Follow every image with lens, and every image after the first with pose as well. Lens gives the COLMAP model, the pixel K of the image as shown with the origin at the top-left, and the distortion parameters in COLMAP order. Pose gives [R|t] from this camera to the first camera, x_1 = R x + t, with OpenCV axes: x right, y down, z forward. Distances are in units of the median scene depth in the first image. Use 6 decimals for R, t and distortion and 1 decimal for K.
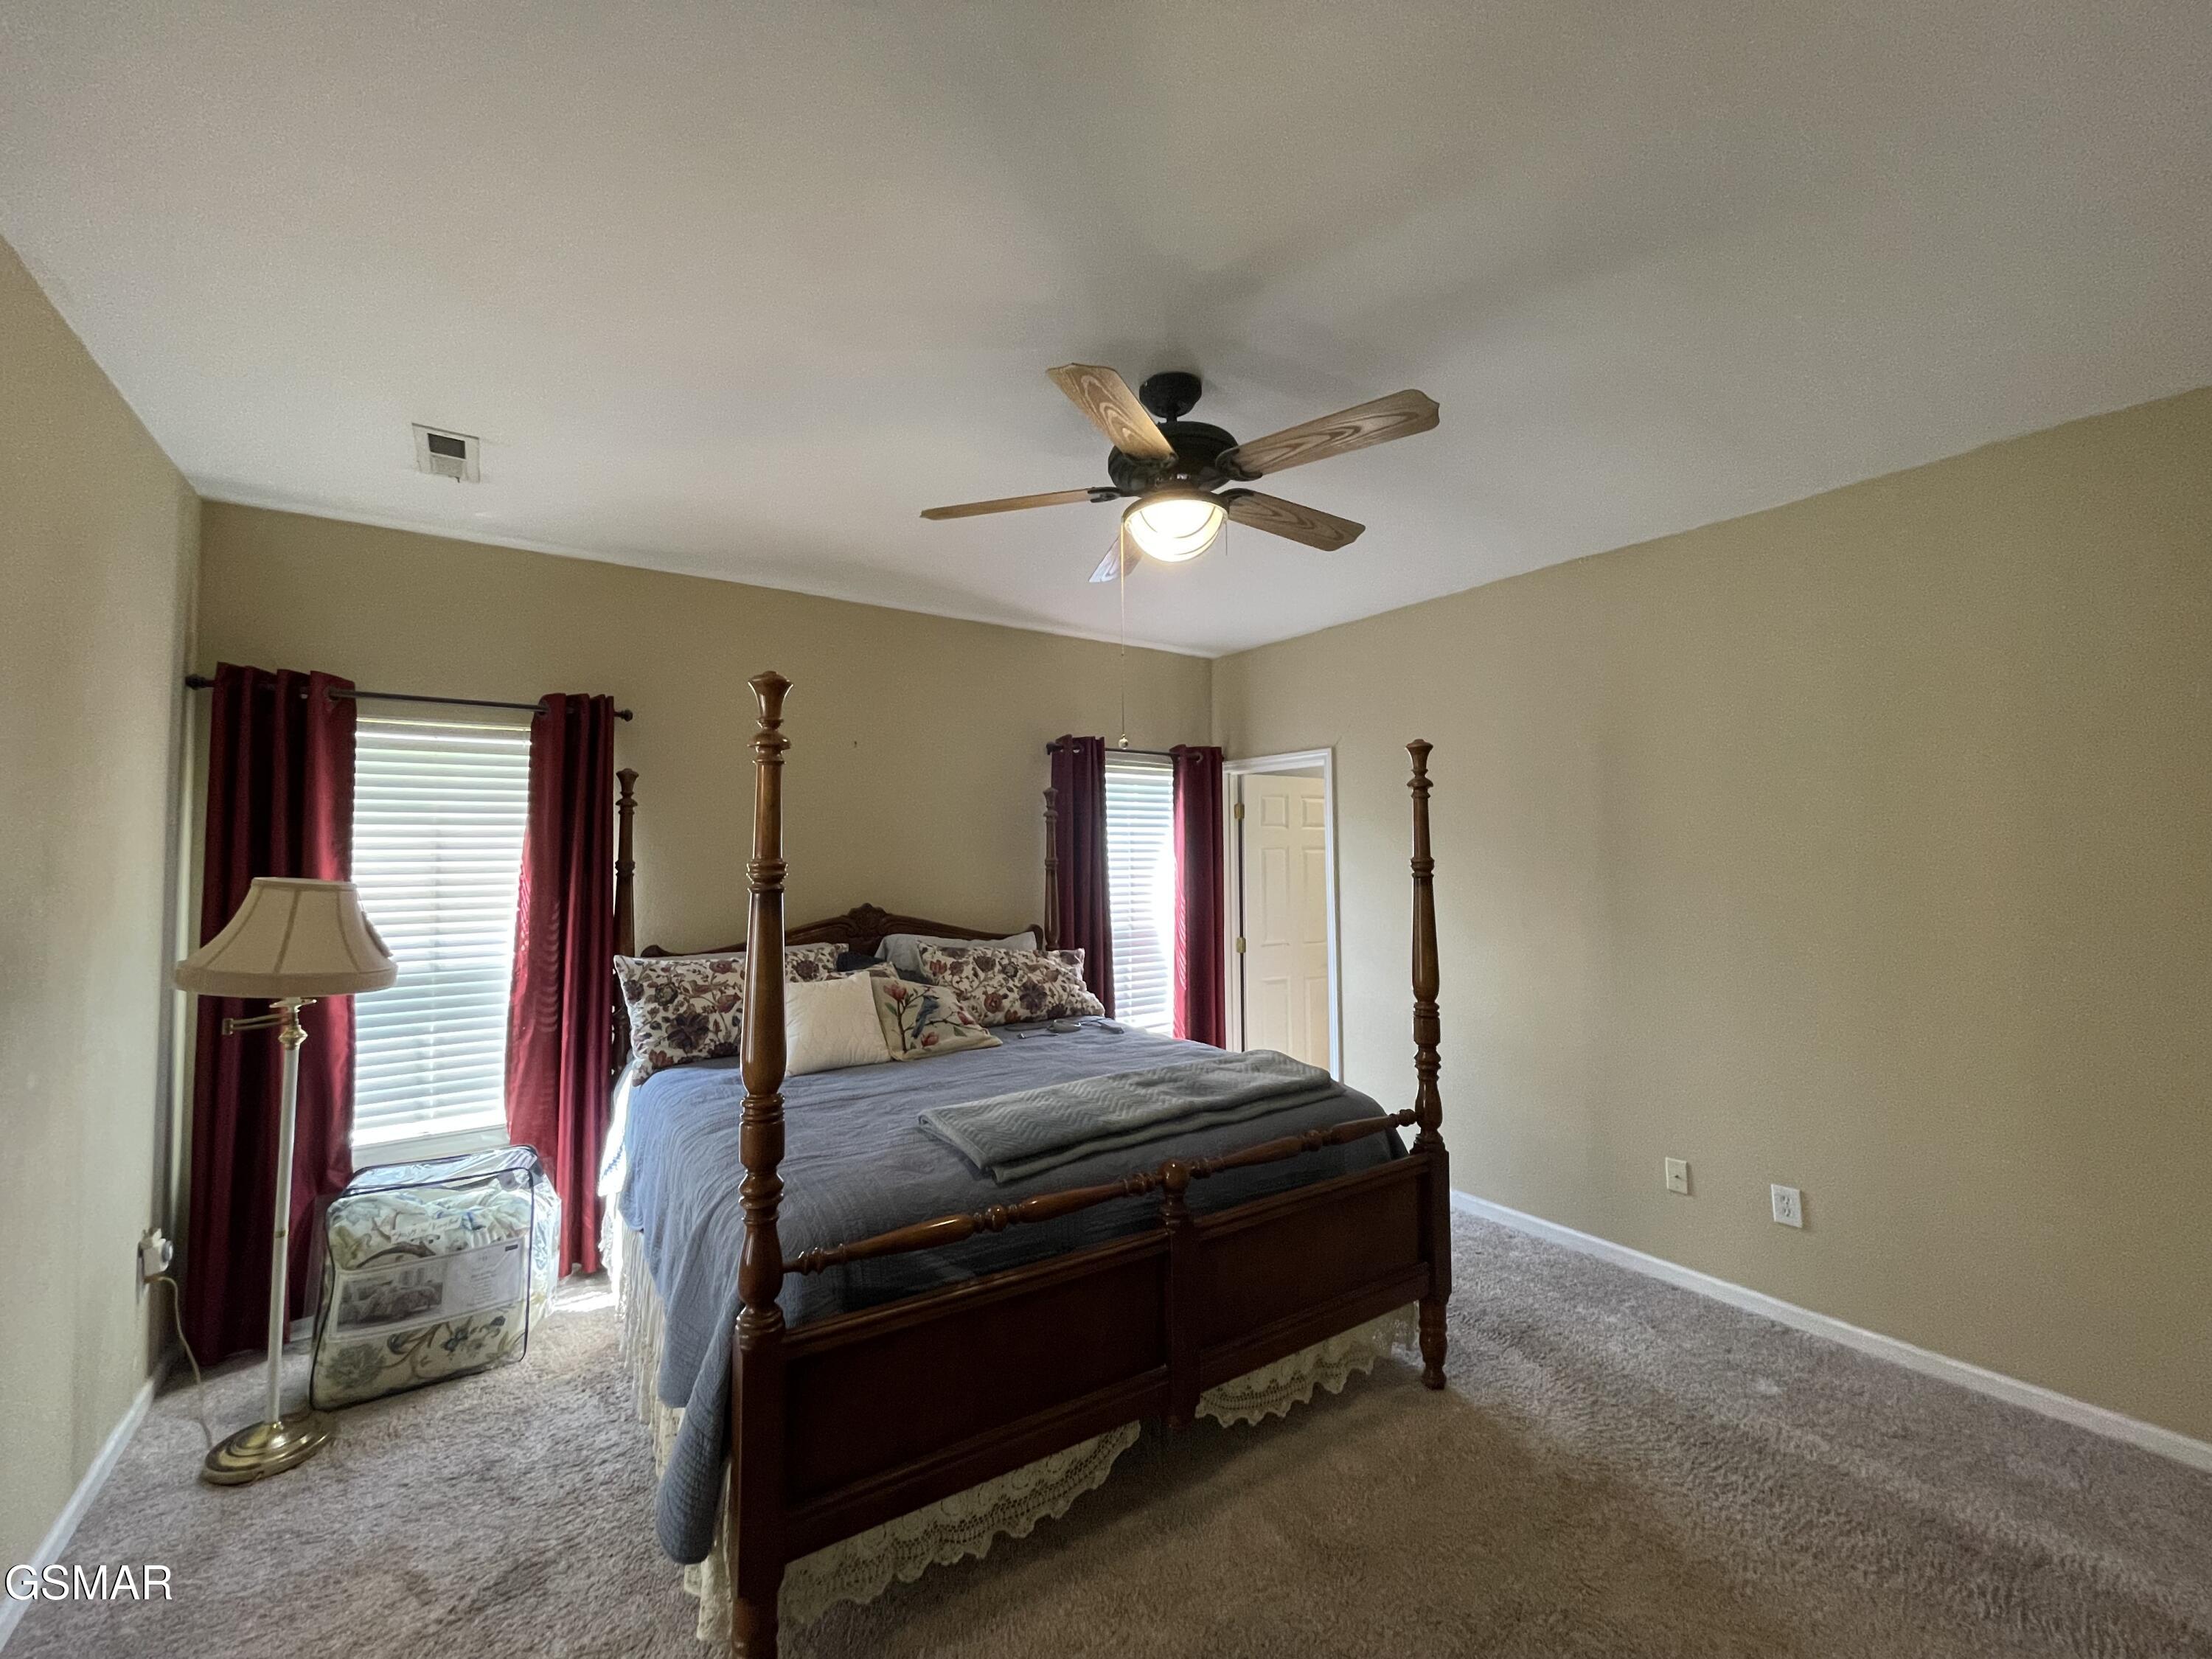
lens RADIAL K [[890.9, 0, 1091.4], [0, 890.9, 829.5], [0, 0, 1]] dist [-0.001605, -0.000082]
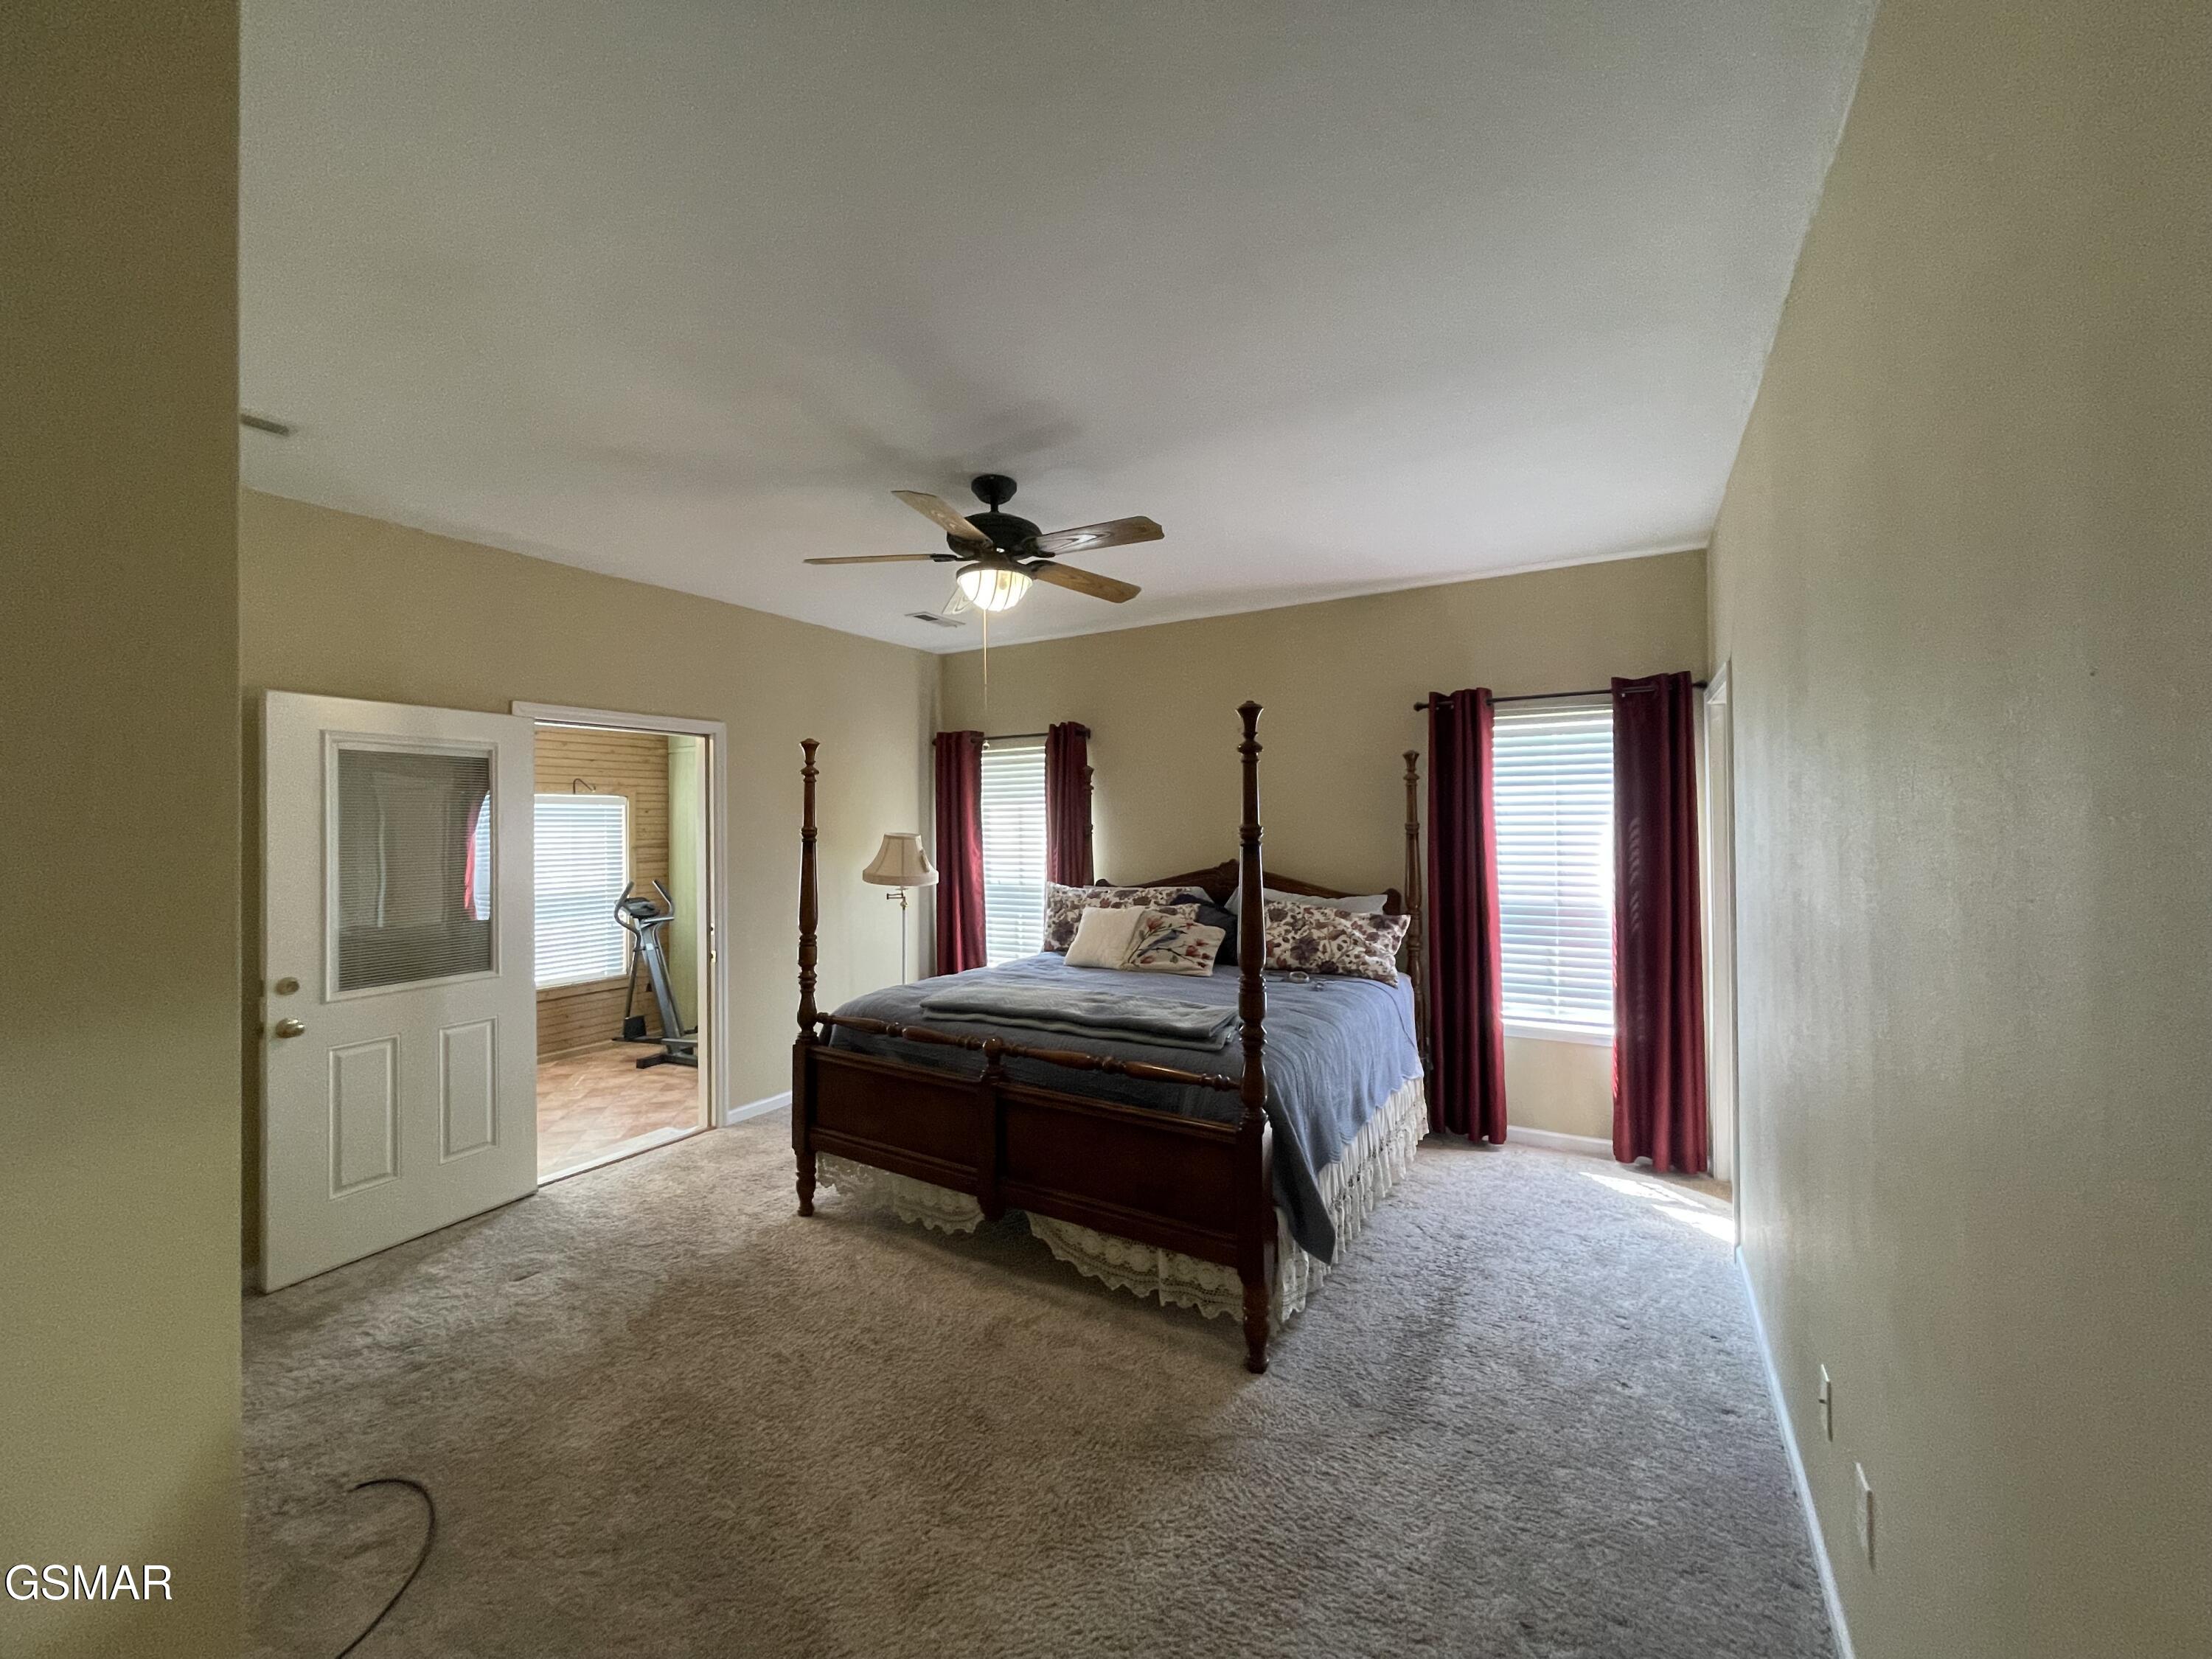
lens RADIAL K [[890.9, 0, 1084.9], [0, 890.9, 818.8], [0, 0, 1]] dist [-0.001605, -0.000082]
pose [[0.413830, -0.002892, -0.910349, 1.042095], [0.033943, 0.999349, 0.012256, 0.006429], [0.909721, -0.035972, 0.413659, 0.395020]]
